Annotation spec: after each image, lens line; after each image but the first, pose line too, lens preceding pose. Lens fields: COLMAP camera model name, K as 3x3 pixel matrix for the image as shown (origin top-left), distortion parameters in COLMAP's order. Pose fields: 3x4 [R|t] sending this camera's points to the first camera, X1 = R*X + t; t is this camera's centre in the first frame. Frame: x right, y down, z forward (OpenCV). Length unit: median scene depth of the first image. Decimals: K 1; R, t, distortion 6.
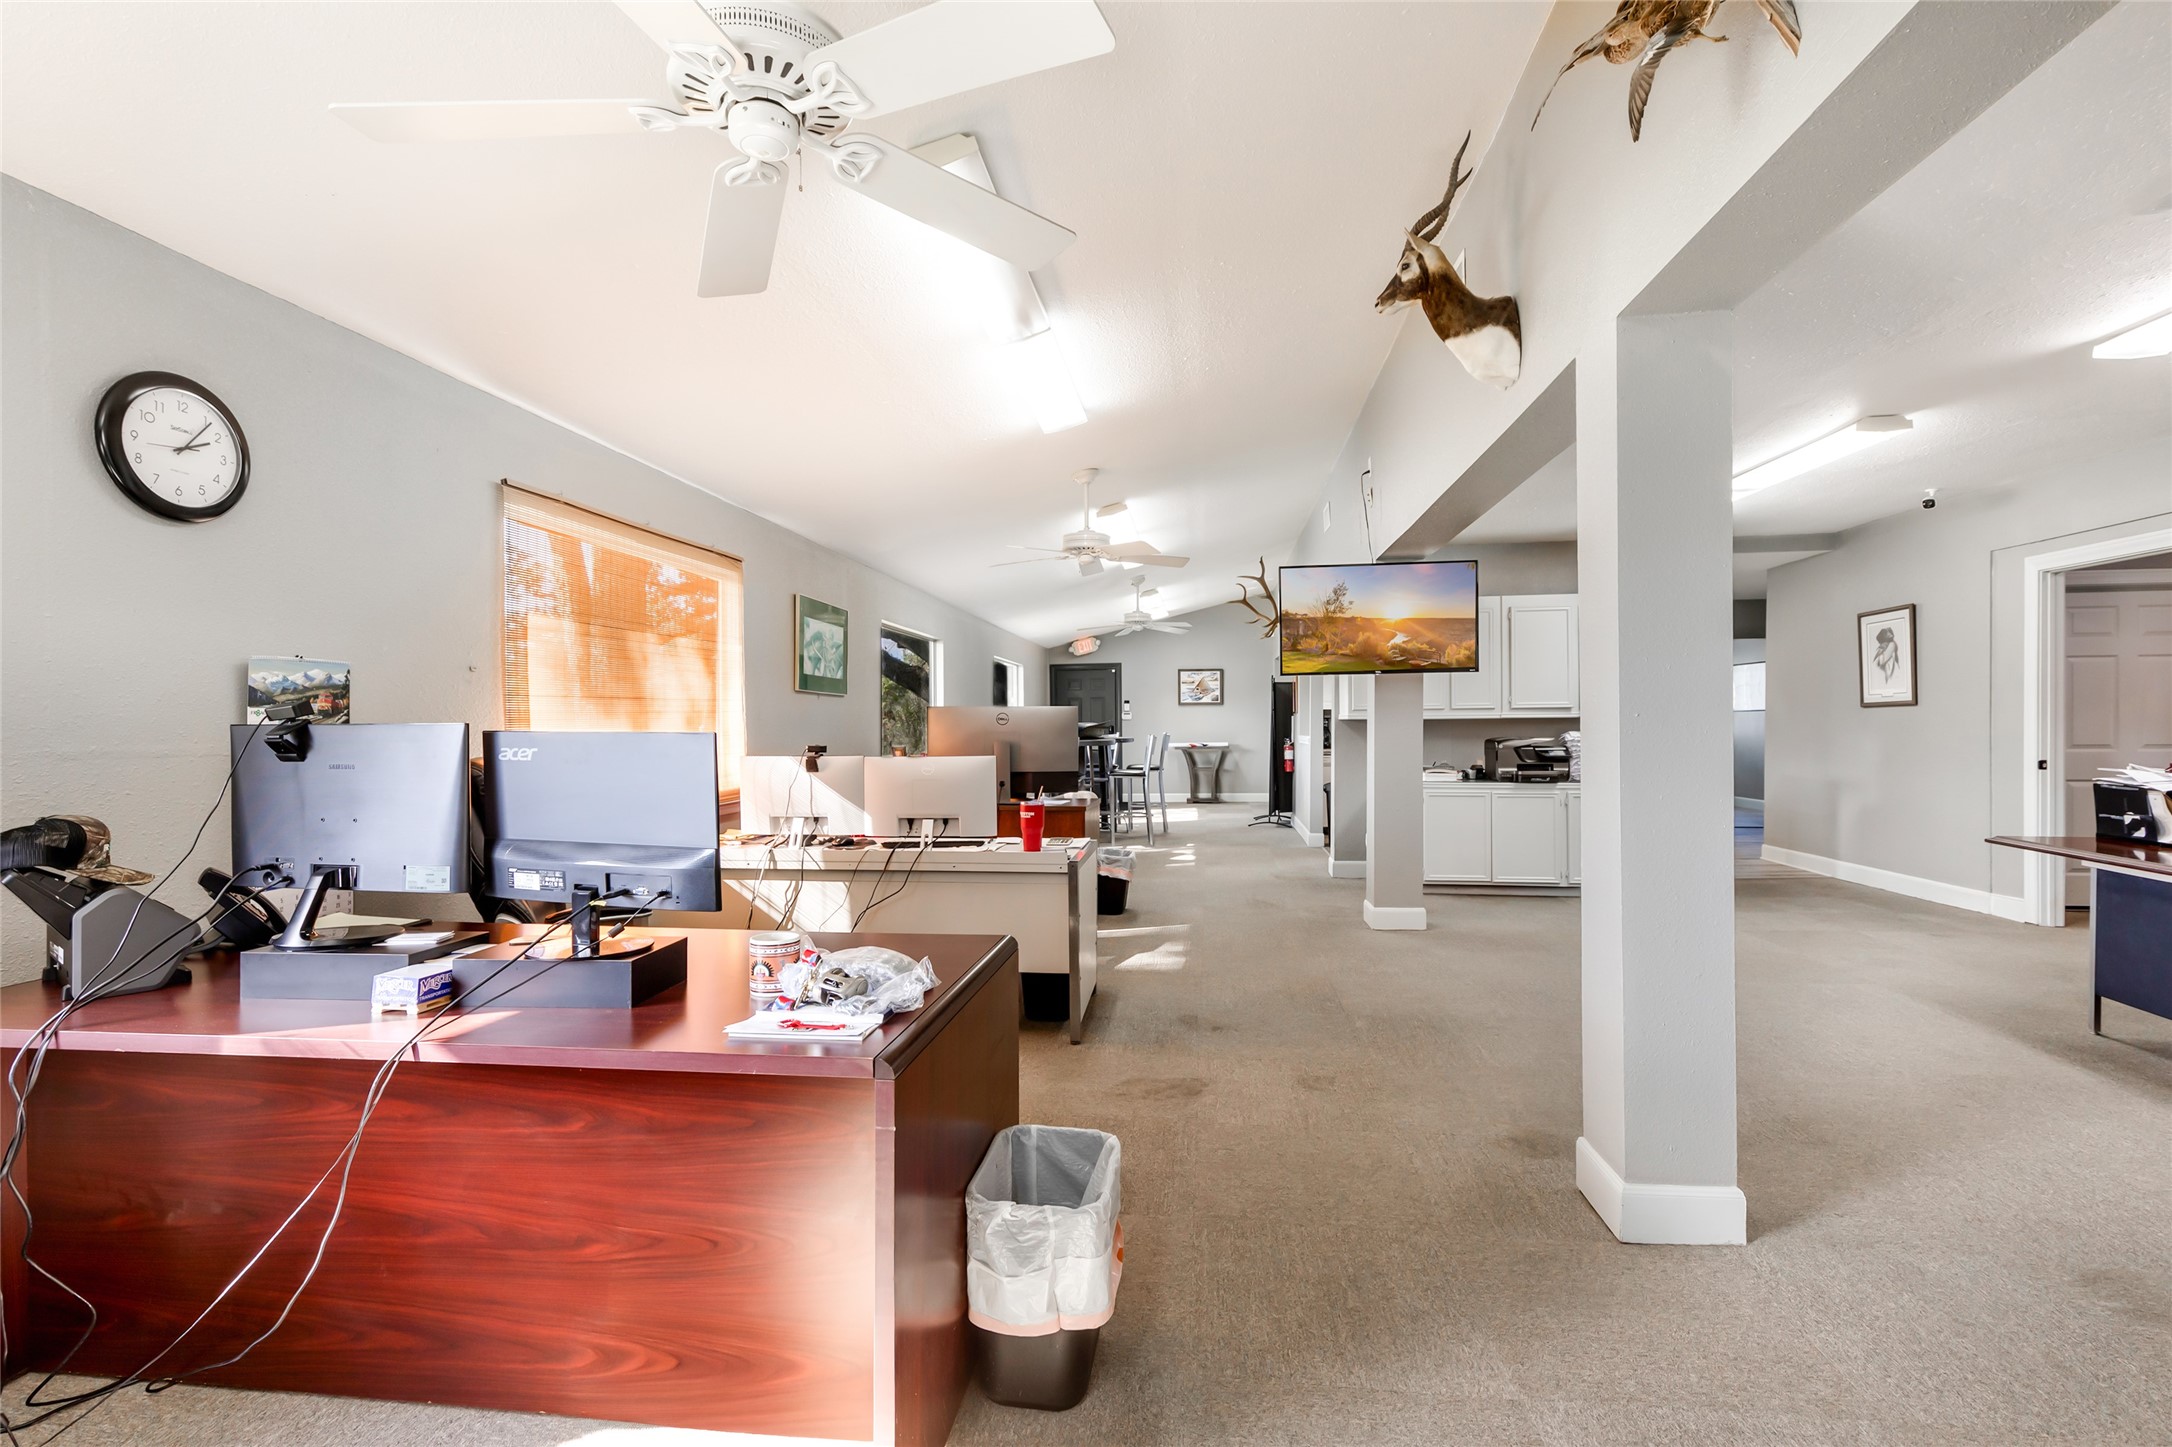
lens RADIAL K [[1000.3, 0, 1086.8], [0, 1000.3, 724.9], [0, 0, 1]] dist [0.003660, 0.000132]
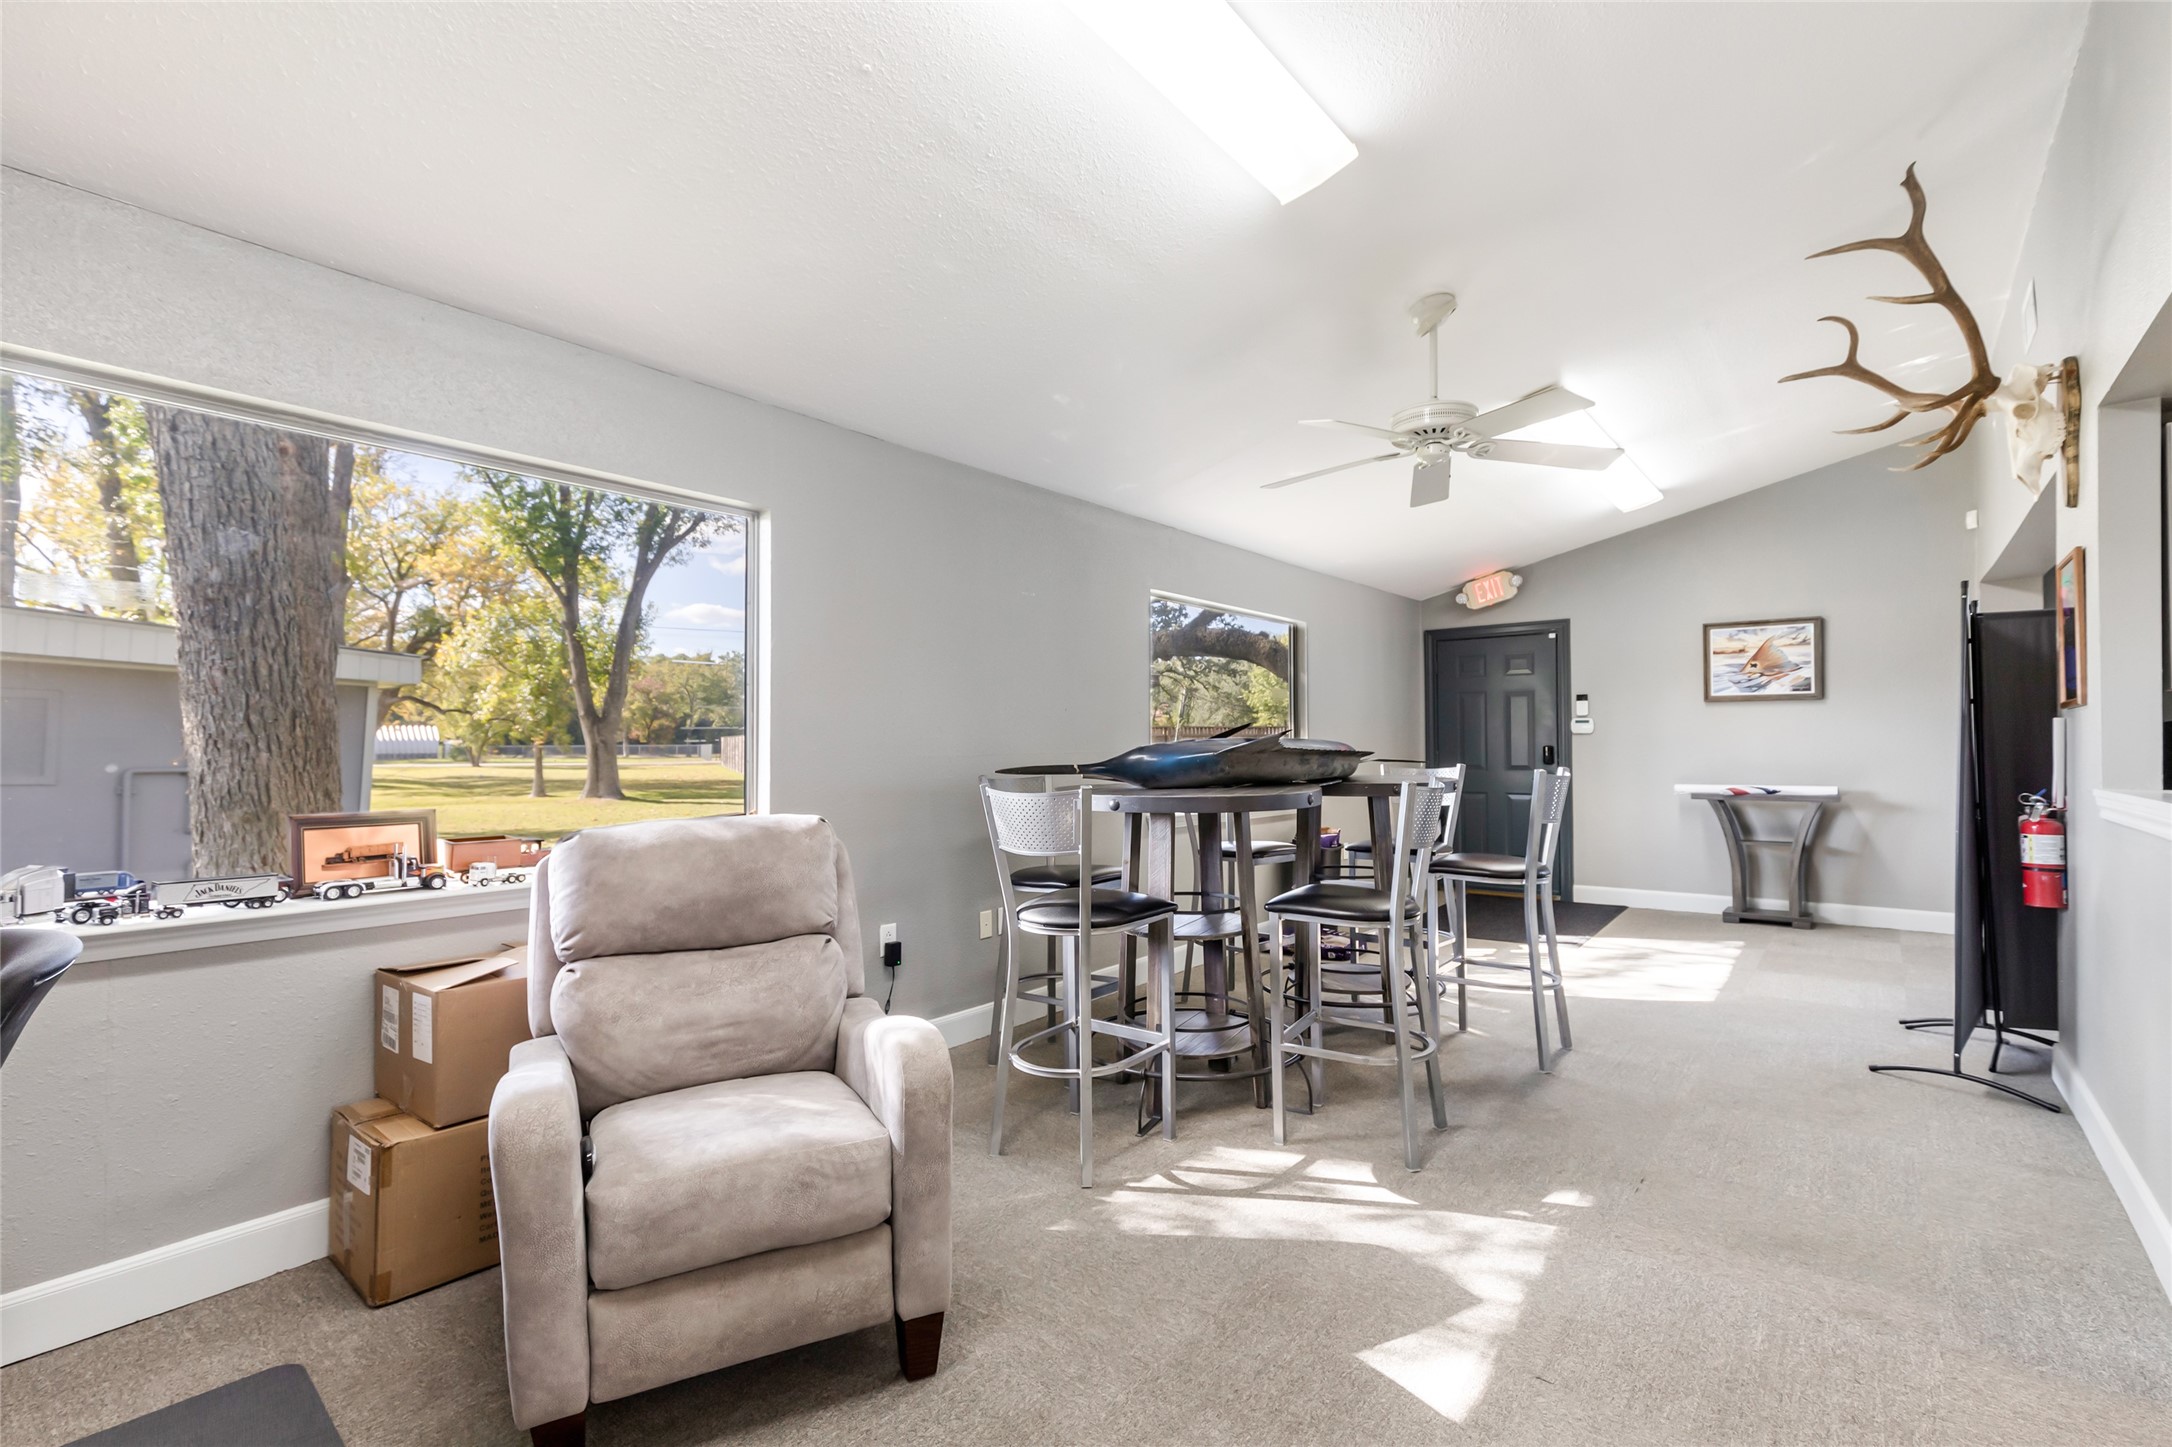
lens RADIAL K [[1000.3, 0, 1082.4], [0, 1000.3, 725.7], [0, 0, 1]] dist [0.003660, 0.000132]
pose [[0.853627, -0.004447, -0.520866, 0.088607], [-0.003225, 0.999899, -0.013823, -0.001546], [0.520875, 0.013479, 0.853526, 0.463547]]
